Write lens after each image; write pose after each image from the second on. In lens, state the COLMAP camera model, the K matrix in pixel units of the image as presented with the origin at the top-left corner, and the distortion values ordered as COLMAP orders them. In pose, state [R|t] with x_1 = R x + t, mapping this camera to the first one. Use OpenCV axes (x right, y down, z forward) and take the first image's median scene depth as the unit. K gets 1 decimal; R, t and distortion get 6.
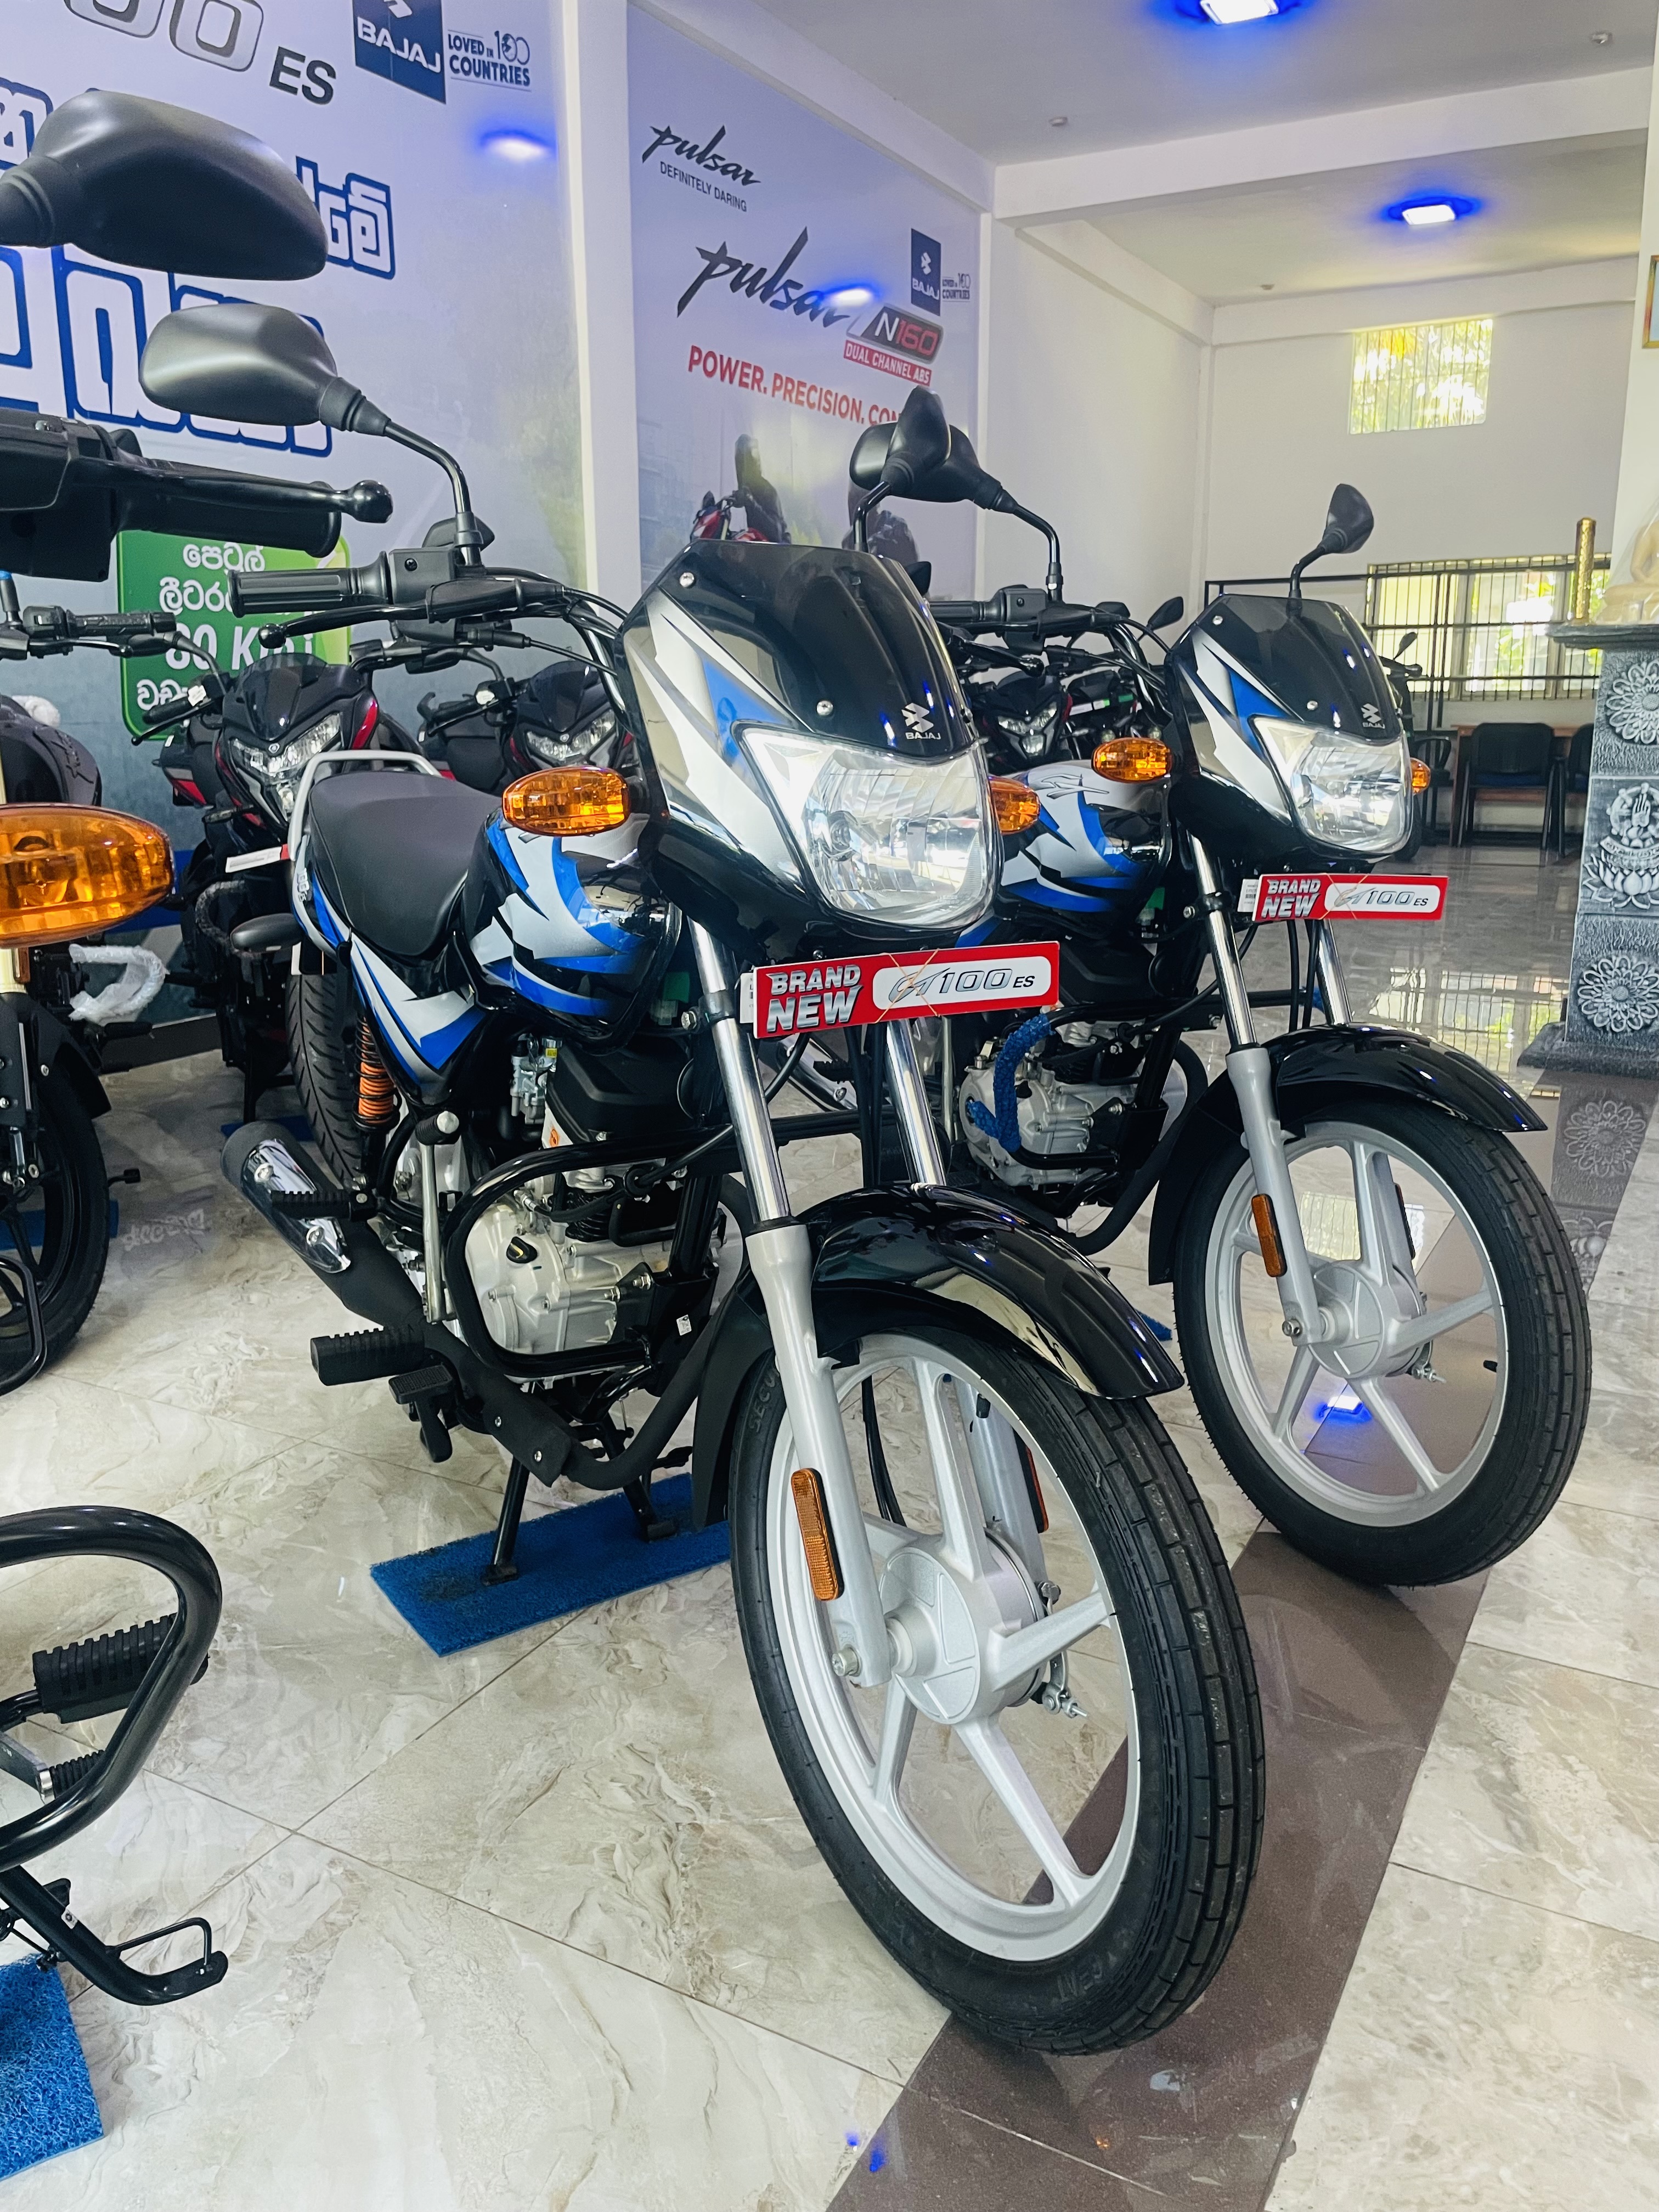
lens RADIAL K [[1687.2, 0, 840.2], [0, 1687.2, 1085.5], [0, 0, 1]] dist [0.096339, -0.129913]
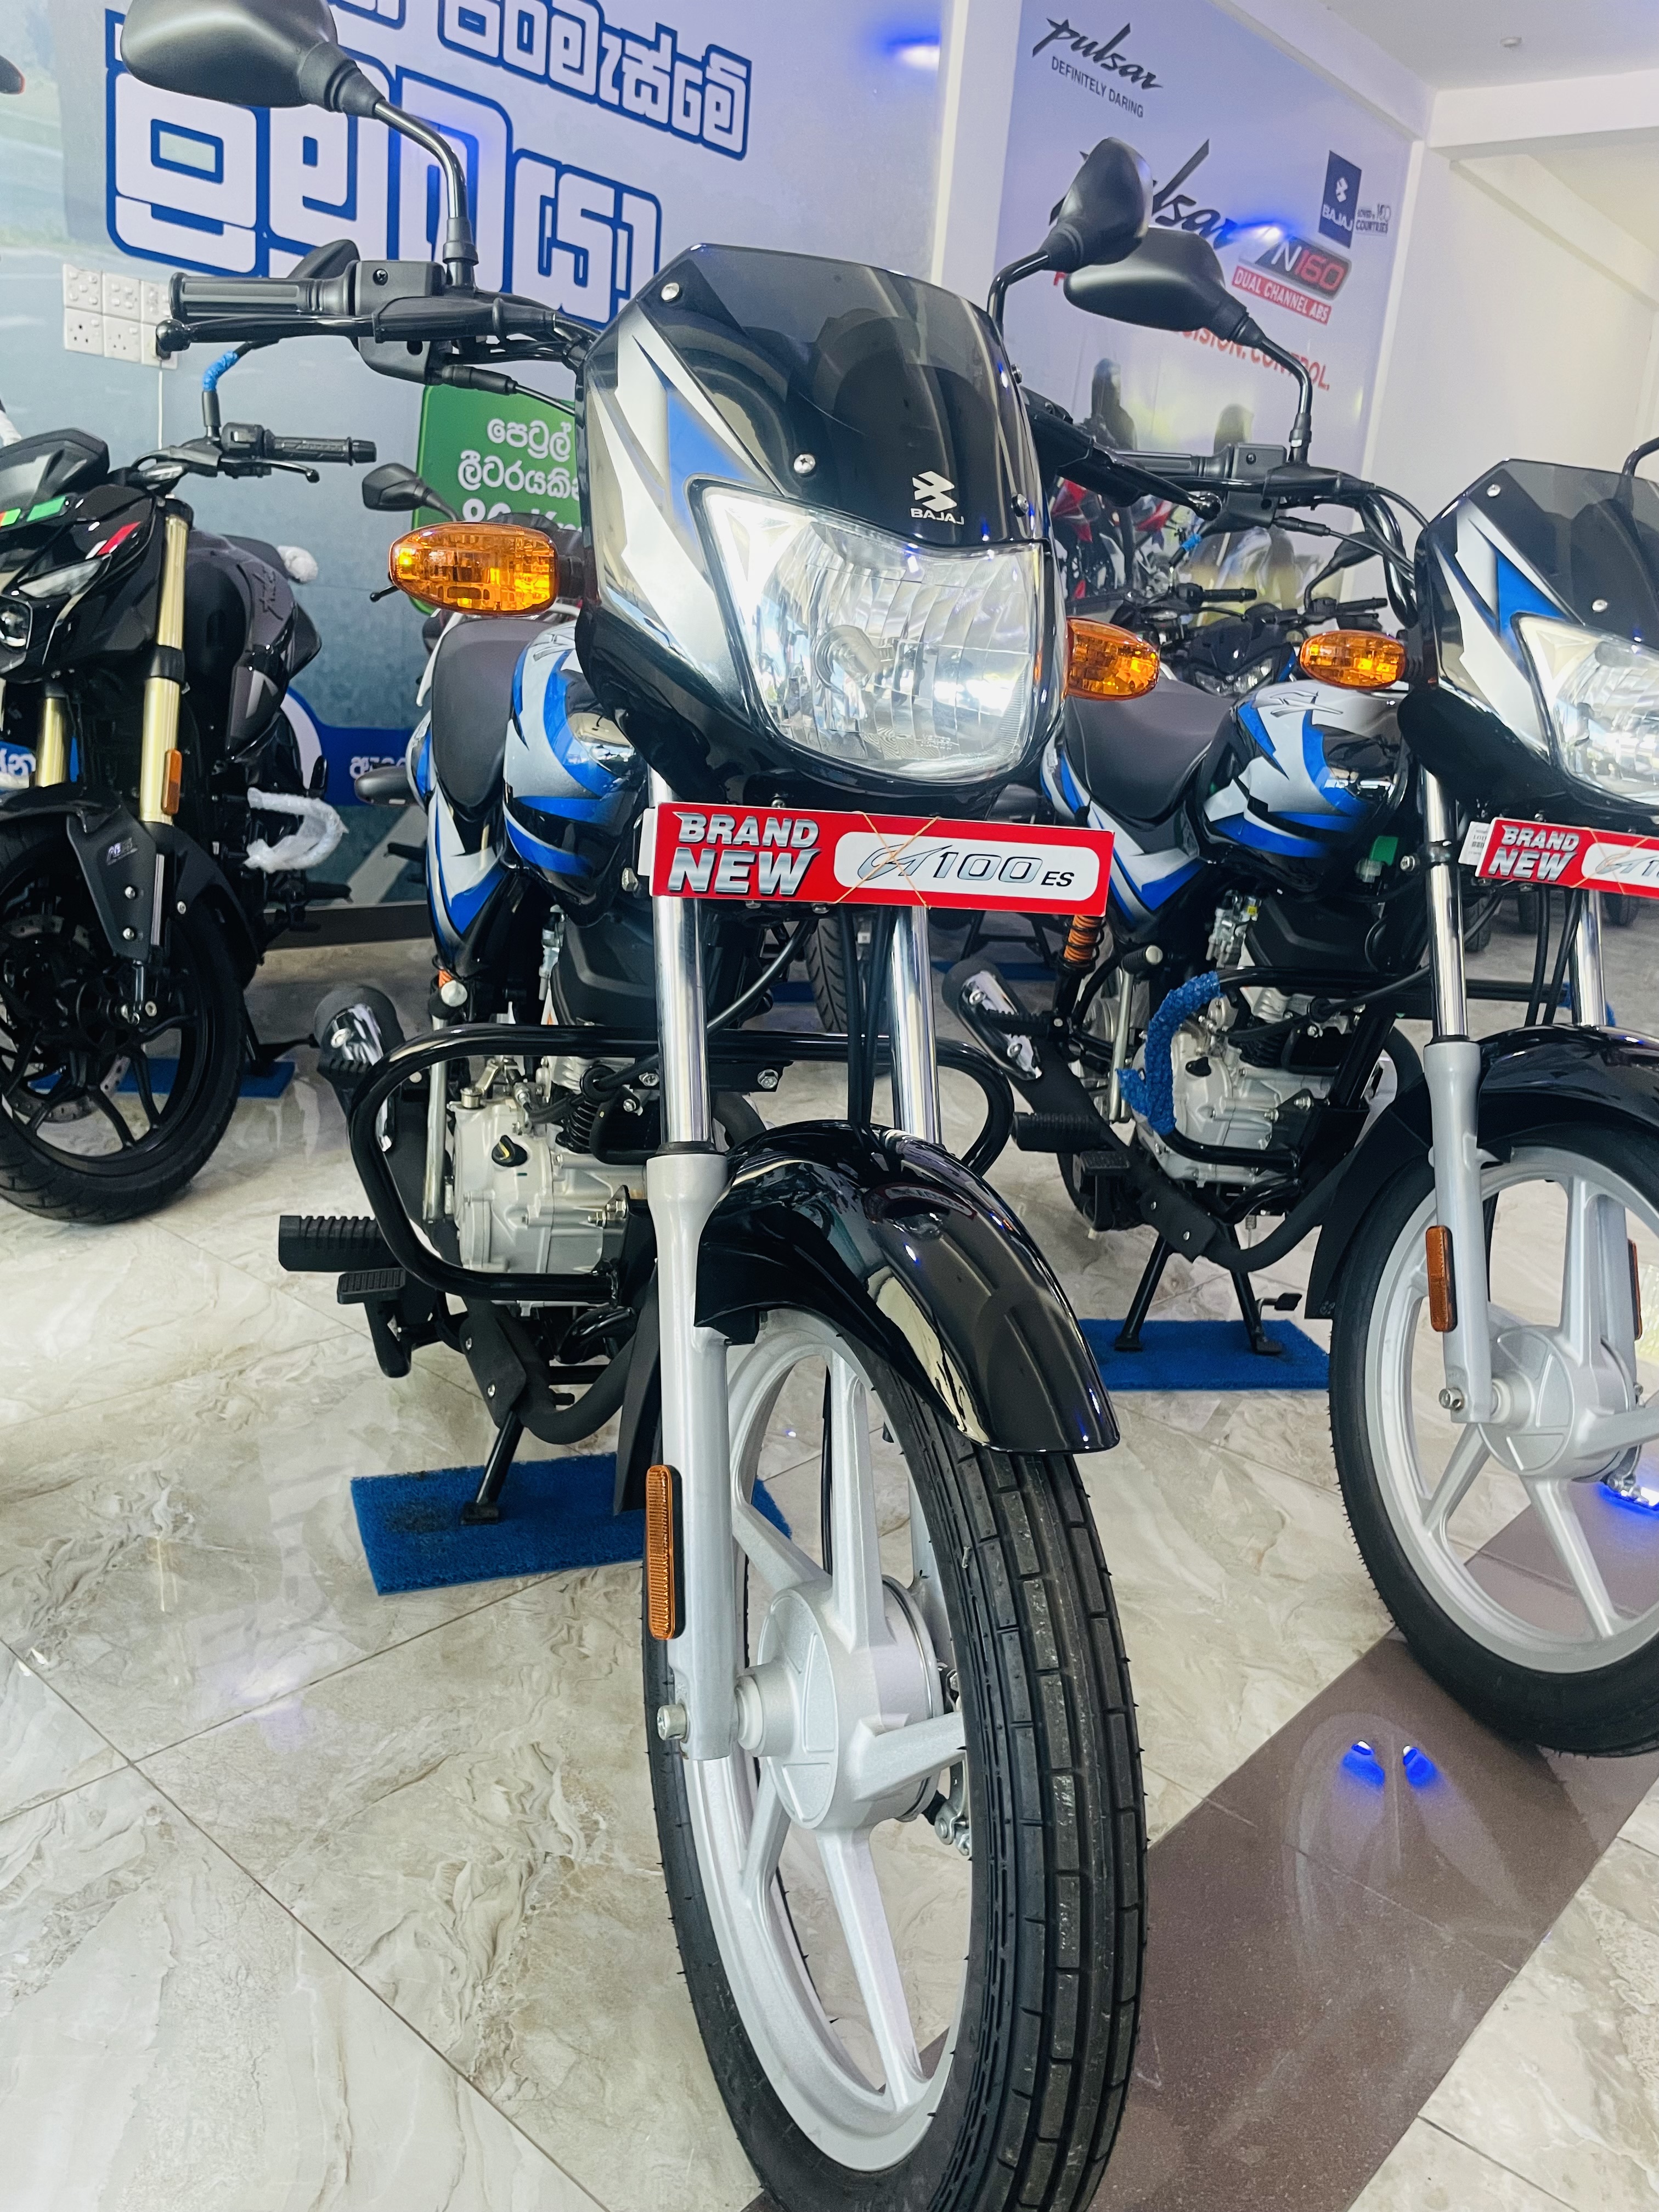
lens RADIAL K [[1690.1, 0, 832.5], [0, 1690.1, 1097.1], [0, 0, 1]] dist [0.091935, -0.125472]
pose [[0.971936, 0.141026, -0.188285, 0.084943], [-0.136278, 0.989942, 0.037994, 0.009857], [0.191749, -0.011269, 0.981379, 0.124409]]
